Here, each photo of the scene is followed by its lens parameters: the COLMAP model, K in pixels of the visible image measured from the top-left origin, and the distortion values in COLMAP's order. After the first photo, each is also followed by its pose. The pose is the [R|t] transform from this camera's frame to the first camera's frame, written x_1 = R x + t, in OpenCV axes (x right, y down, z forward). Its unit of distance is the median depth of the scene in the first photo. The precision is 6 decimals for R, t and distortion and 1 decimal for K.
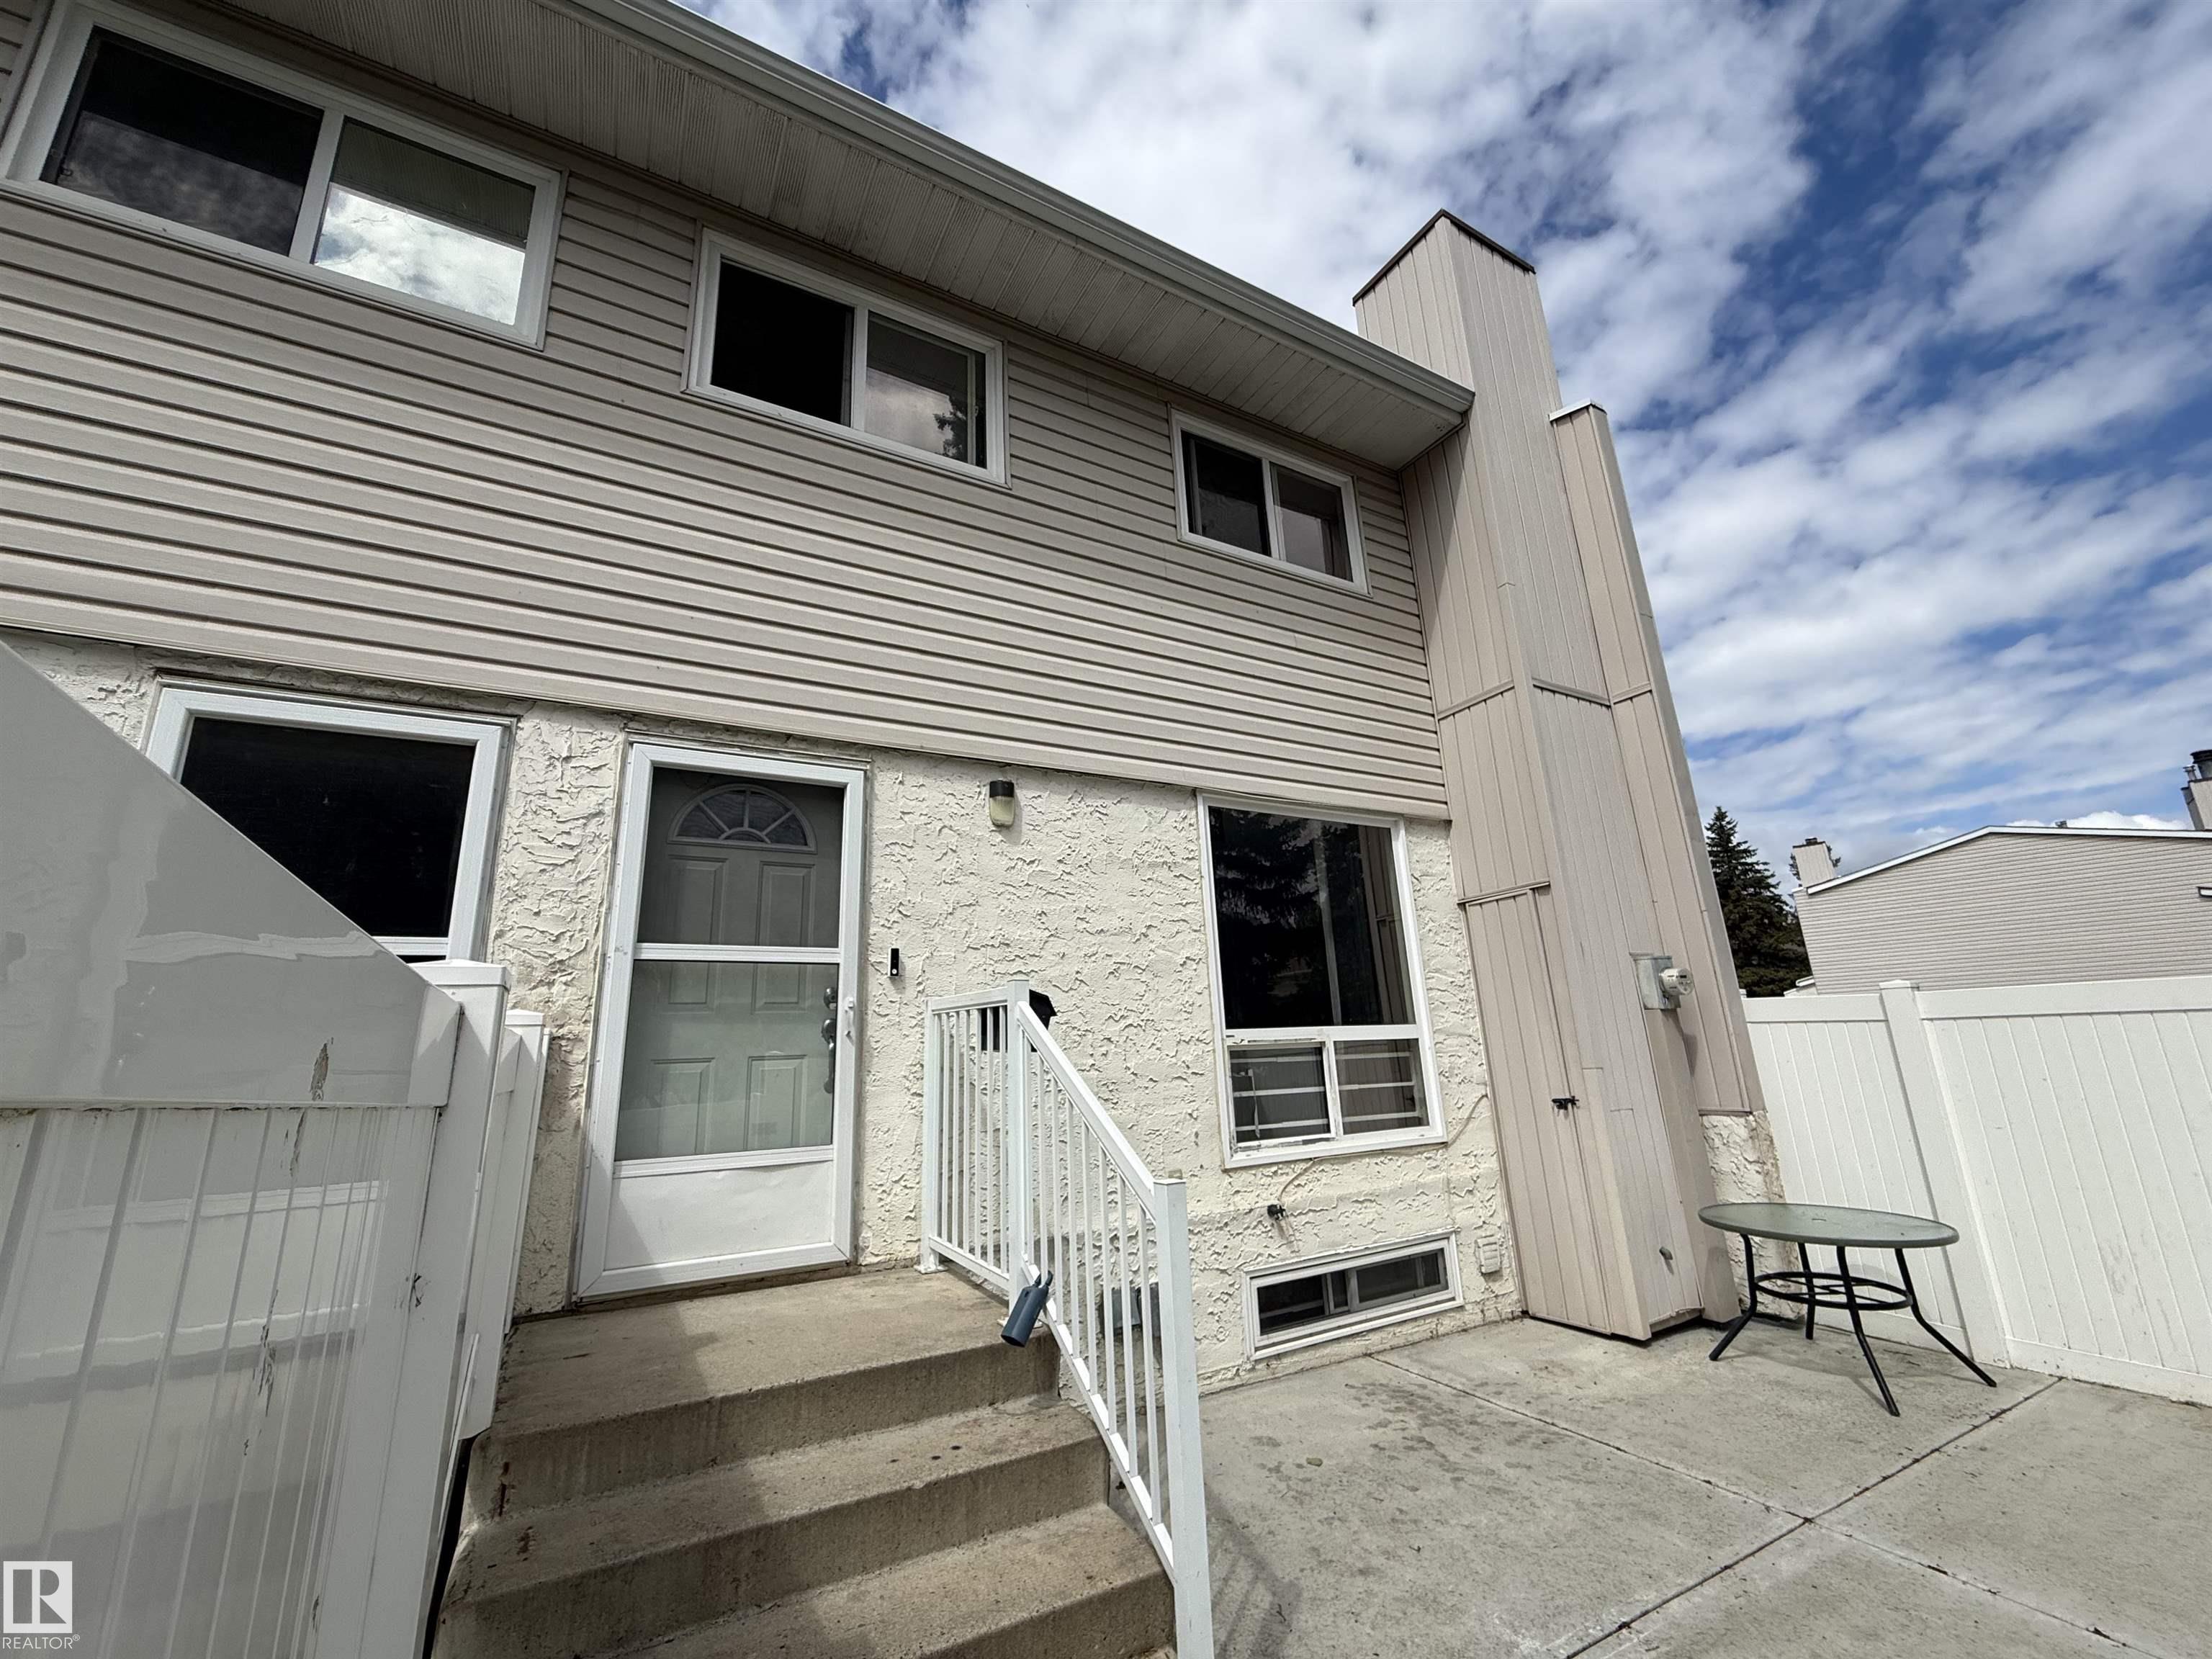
lens RADIAL K [[885.6, 0, 1112.2], [0, 885.6, 824.6], [0, 0, 1]] dist [0.002448, -0.000260]
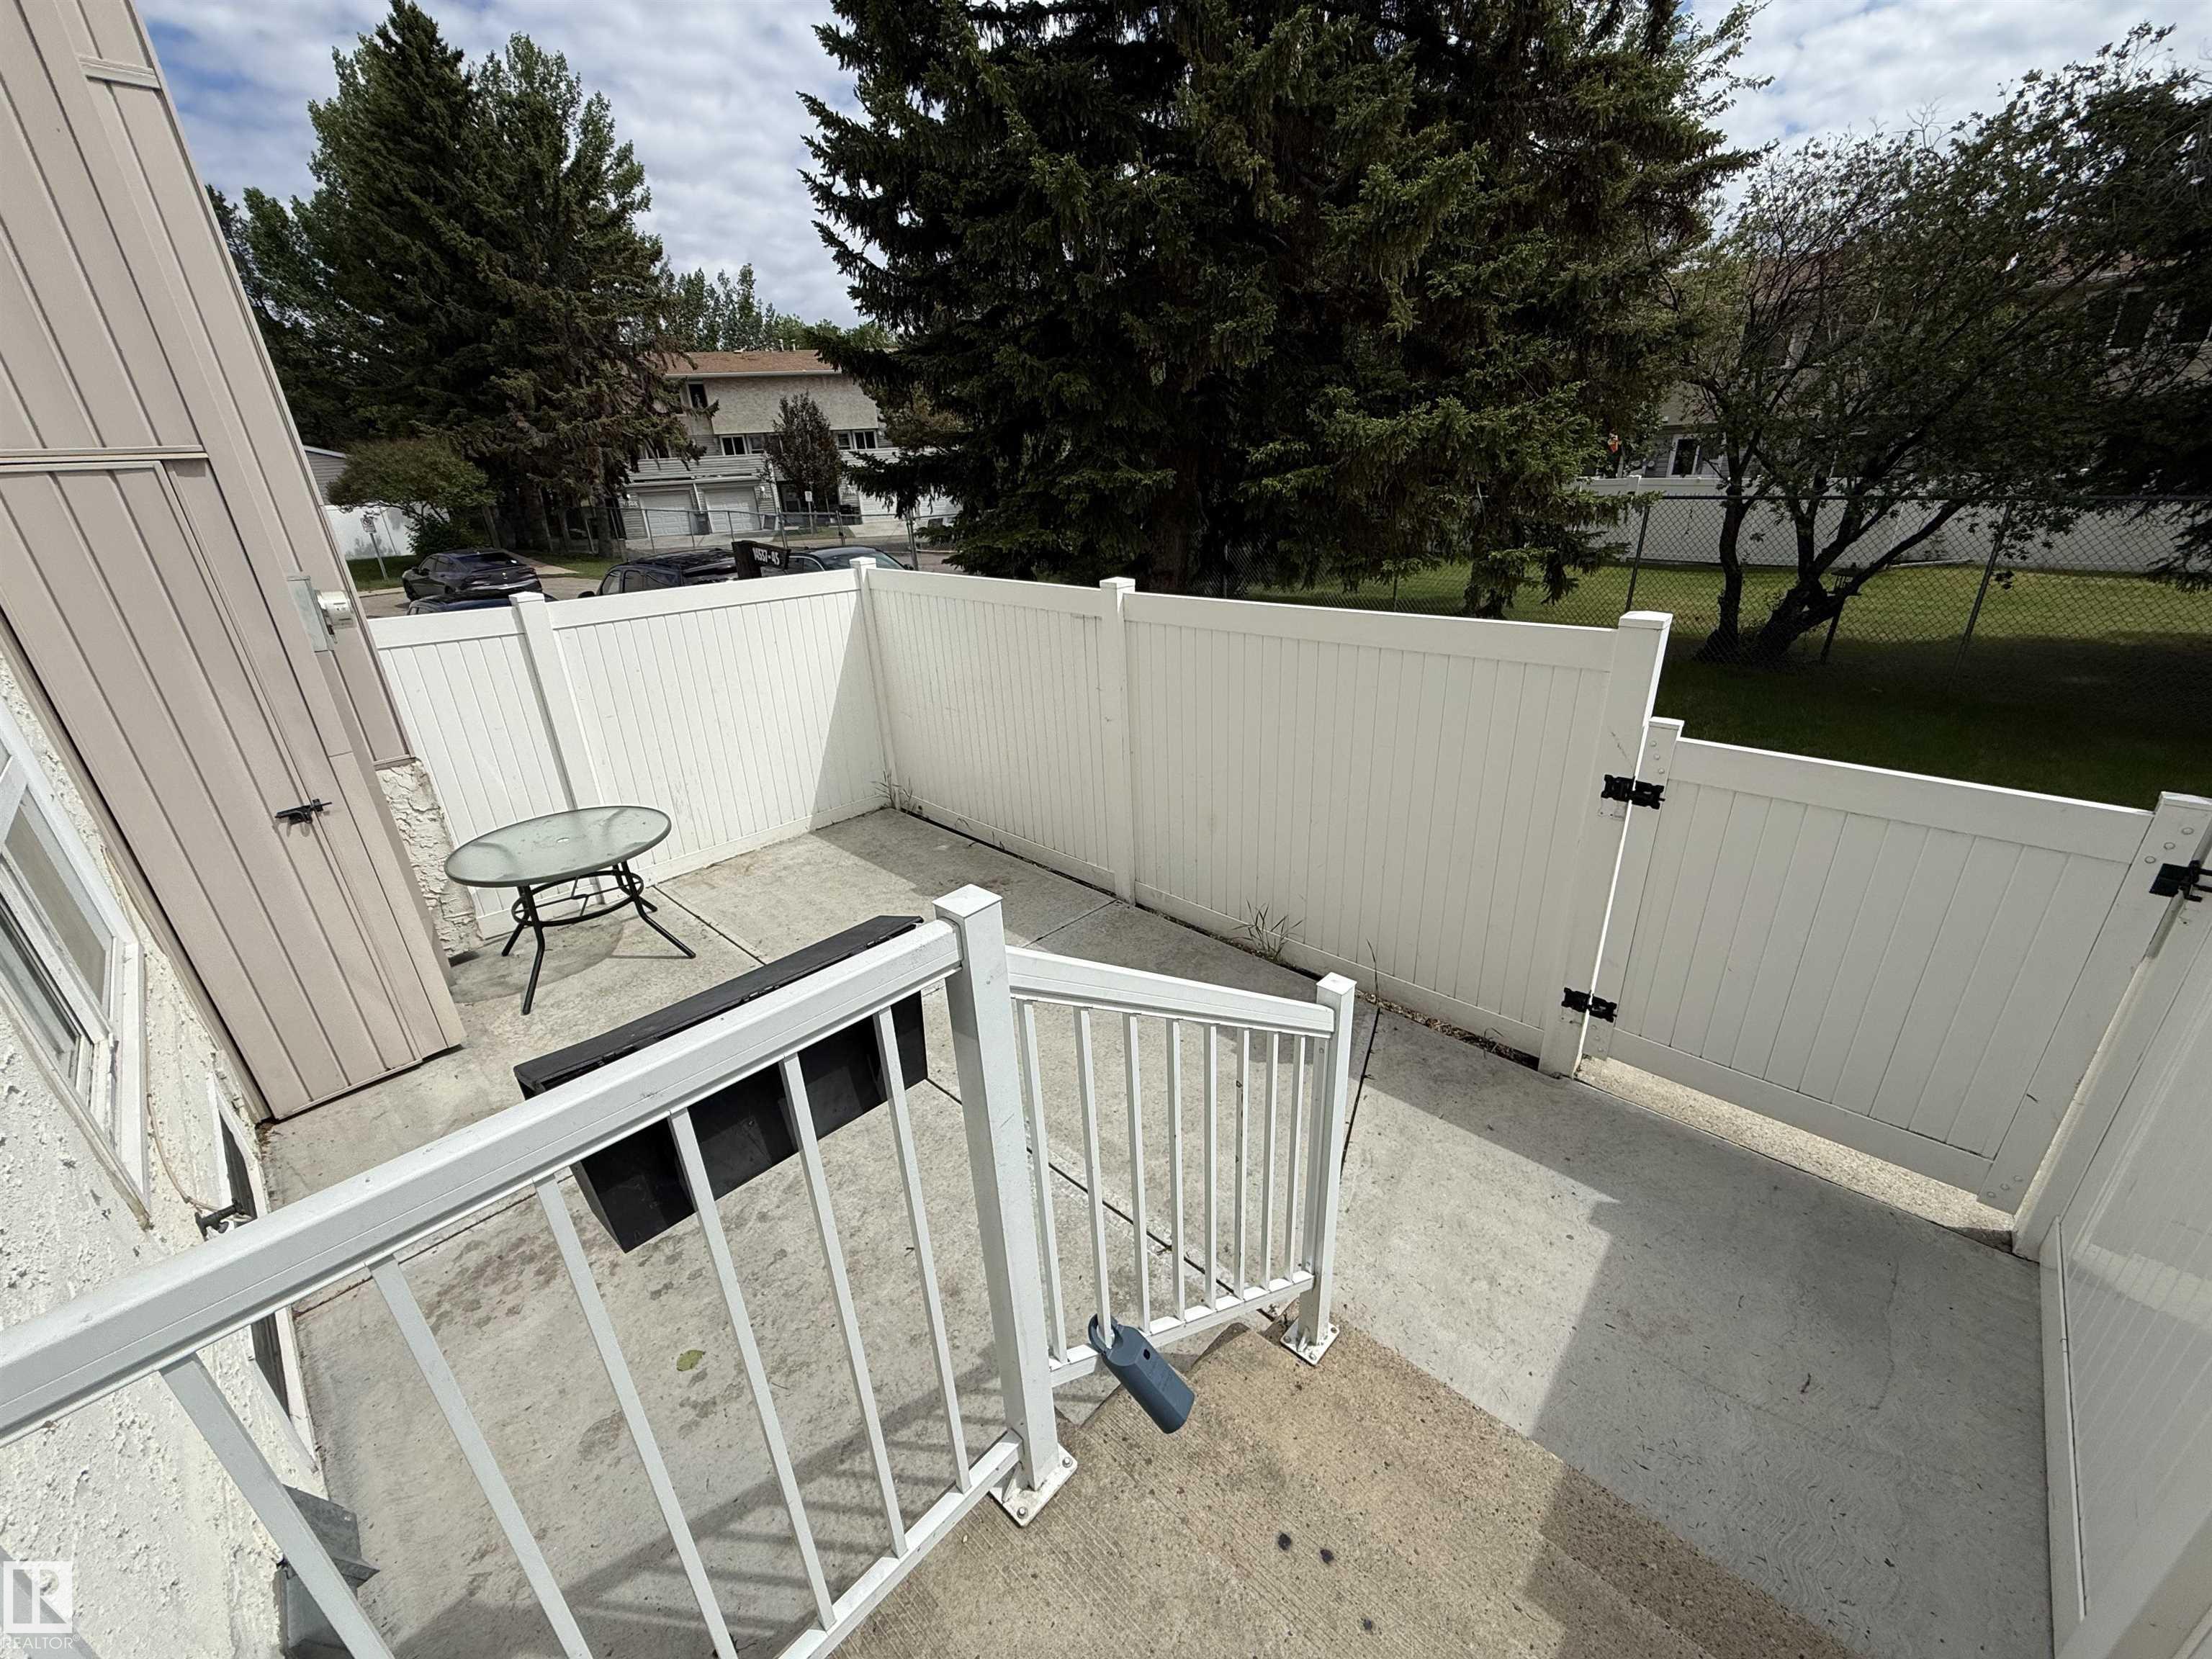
lens RADIAL K [[885.6, 0, 1090.9], [0, 885.6, 826.1], [0, 0, 1]] dist [0.002448, -0.000260]
pose [[-0.286226, -0.319066, 0.903477, -0.294933], [-0.195628, 0.942525, 0.270880, 0.029526], [-0.937979, -0.099212, -0.332193, 0.741970]]
